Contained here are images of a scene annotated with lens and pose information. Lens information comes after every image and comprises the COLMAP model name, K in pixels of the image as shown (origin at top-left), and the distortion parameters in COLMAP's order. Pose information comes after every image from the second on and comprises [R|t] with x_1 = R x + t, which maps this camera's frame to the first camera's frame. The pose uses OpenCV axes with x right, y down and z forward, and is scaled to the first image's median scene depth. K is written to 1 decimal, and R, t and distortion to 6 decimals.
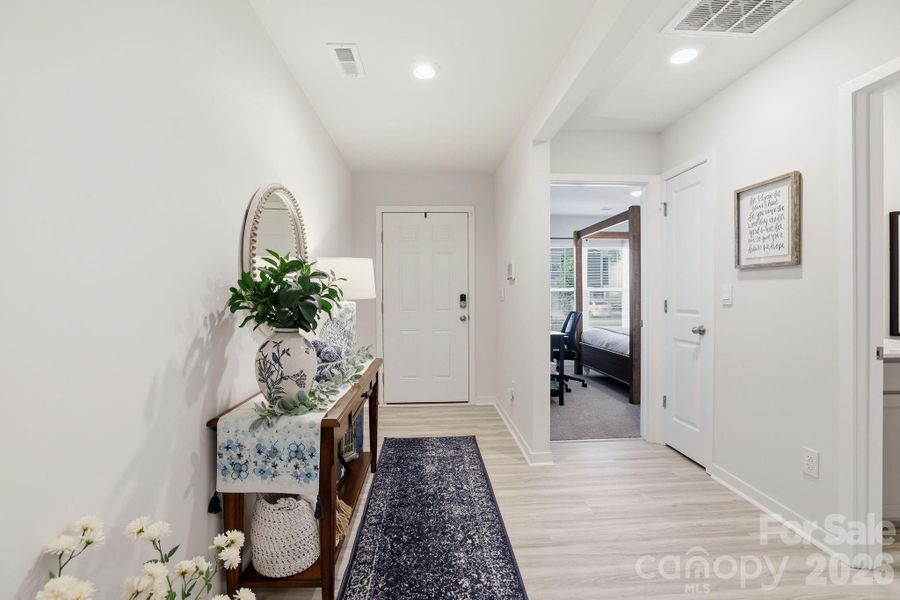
lens RADIAL K [[394.3, 0, 447.6], [0, 394.3, 297.5], [0, 0, 1]] dist [-0.025105, 0.000686]
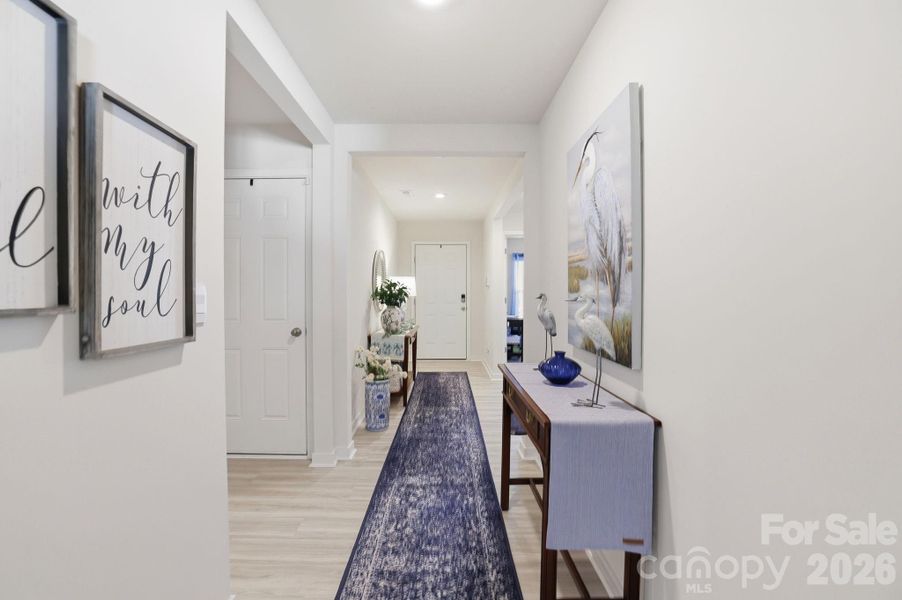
lens RADIAL K [[395.1, 0, 448.6], [0, 395.1, 297.5], [0, 0, 1]] dist [-0.025105, 0.000686]
pose [[0.999151, 0.006760, -0.040651, 0.079219], [-0.006590, 0.999969, 0.004317, -0.000945], [0.040679, -0.004045, 0.999164, -1.155521]]
